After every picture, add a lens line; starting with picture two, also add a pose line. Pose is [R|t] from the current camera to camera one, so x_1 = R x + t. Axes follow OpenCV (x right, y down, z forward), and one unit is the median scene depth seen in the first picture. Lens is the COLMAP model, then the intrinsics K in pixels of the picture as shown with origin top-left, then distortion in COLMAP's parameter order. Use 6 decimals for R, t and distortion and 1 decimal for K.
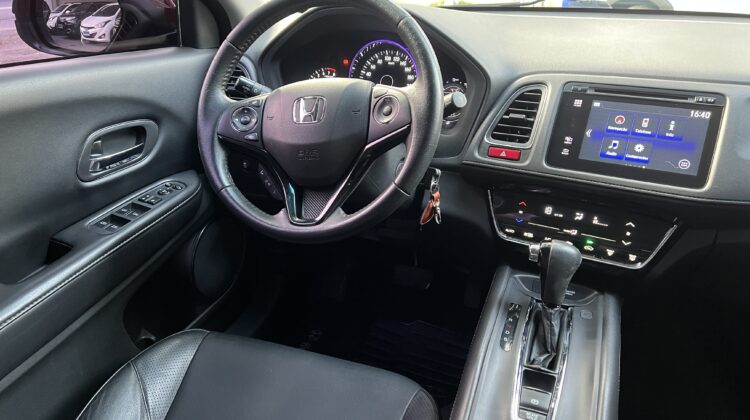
lens RADIAL K [[570.4, 0, 371.0], [0, 570.4, 212.0], [0, 0, 1]] dist [0.025160, -0.019085]
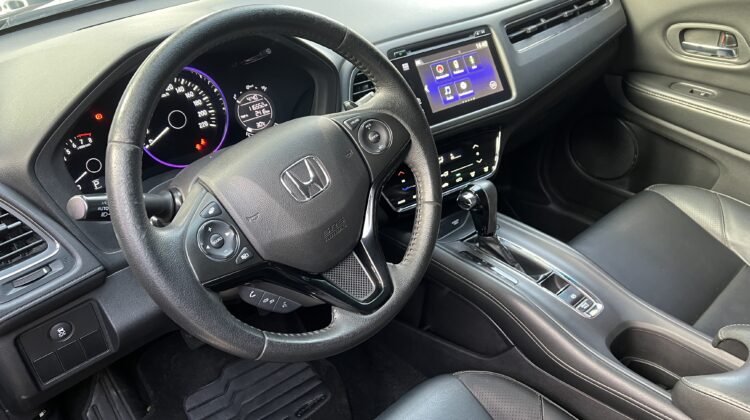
lens RADIAL K [[570.4, 0, 370.5], [0, 570.4, 209.9], [0, 0, 1]] dist [0.025160, -0.019085]
pose [[0.459595, -0.484999, 0.744009, -0.611717], [0.412536, 0.858448, 0.304764, -0.320211], [-0.786503, 0.166862, 0.594618, 0.467411]]
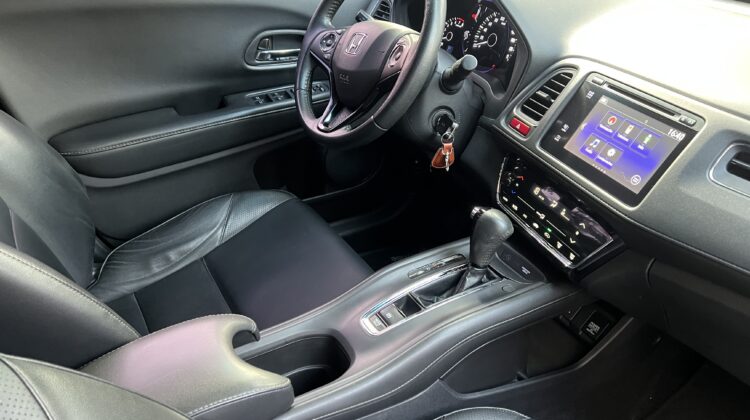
lens RADIAL K [[570.4, 0, 376.4], [0, 570.4, 216.0], [0, 0, 1]] dist [0.025160, -0.019085]
pose [[0.784603, 0.355905, -0.507671, 0.660344], [-0.301263, 0.934513, 0.189544, -0.072380], [0.541885, 0.004225, 0.840442, -0.028211]]
